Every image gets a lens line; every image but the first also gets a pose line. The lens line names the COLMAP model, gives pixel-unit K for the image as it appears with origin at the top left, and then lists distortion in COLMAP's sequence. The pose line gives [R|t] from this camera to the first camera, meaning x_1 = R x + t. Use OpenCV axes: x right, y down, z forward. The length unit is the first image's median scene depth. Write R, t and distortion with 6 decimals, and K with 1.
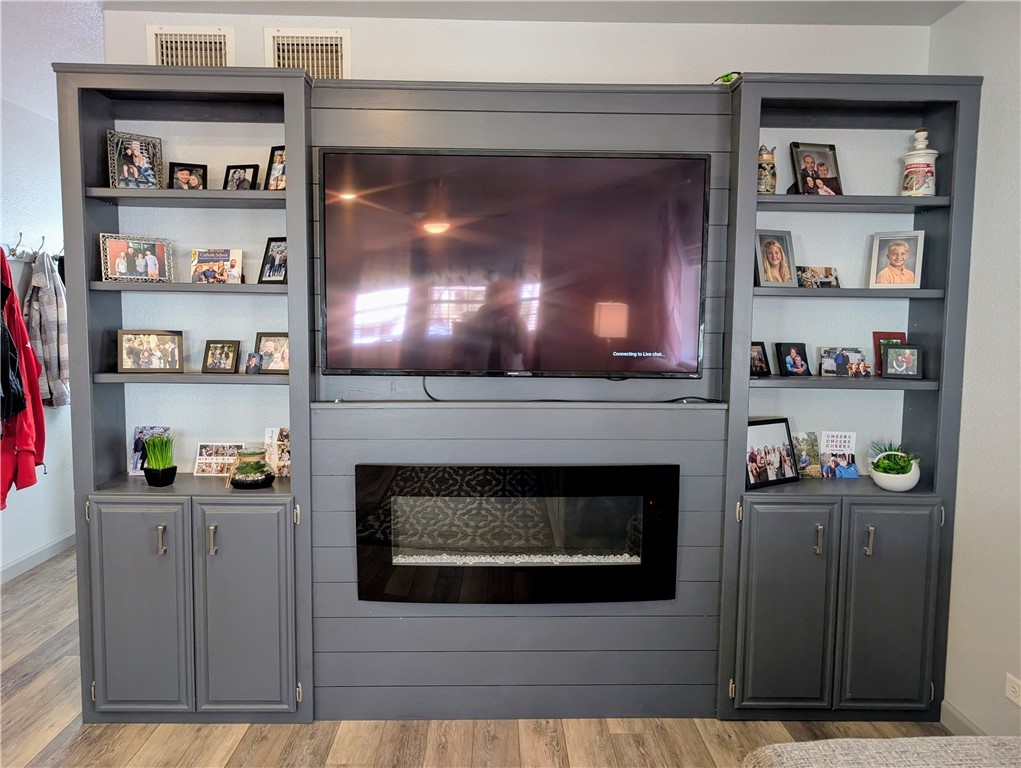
lens RADIAL K [[719.7, 0, 515.9], [0, 719.7, 382.3], [0, 0, 1]] dist [-0.005232, -0.001395]
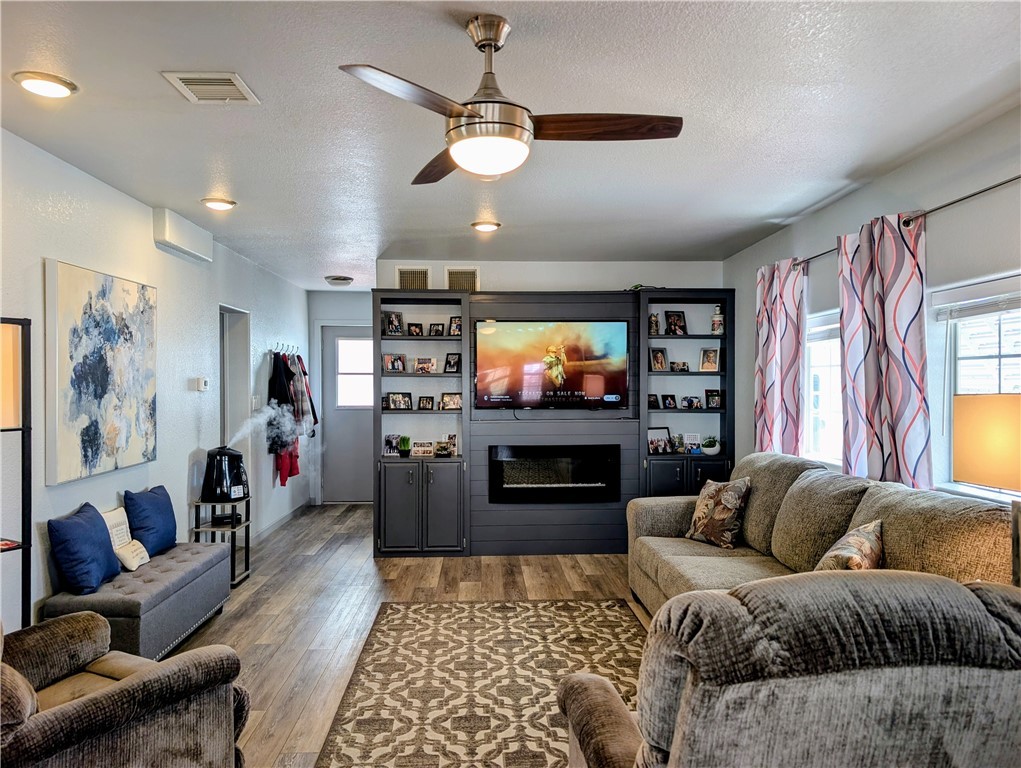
lens RADIAL K [[719.7, 0, 506.8], [0, 719.7, 387.1], [0, 0, 1]] dist [-0.005232, -0.001395]
pose [[0.999925, -0.011879, 0.003122, -0.155409], [0.012105, 0.996184, -0.086439, 0.120188], [-0.002084, 0.086470, 0.996252, -1.376464]]
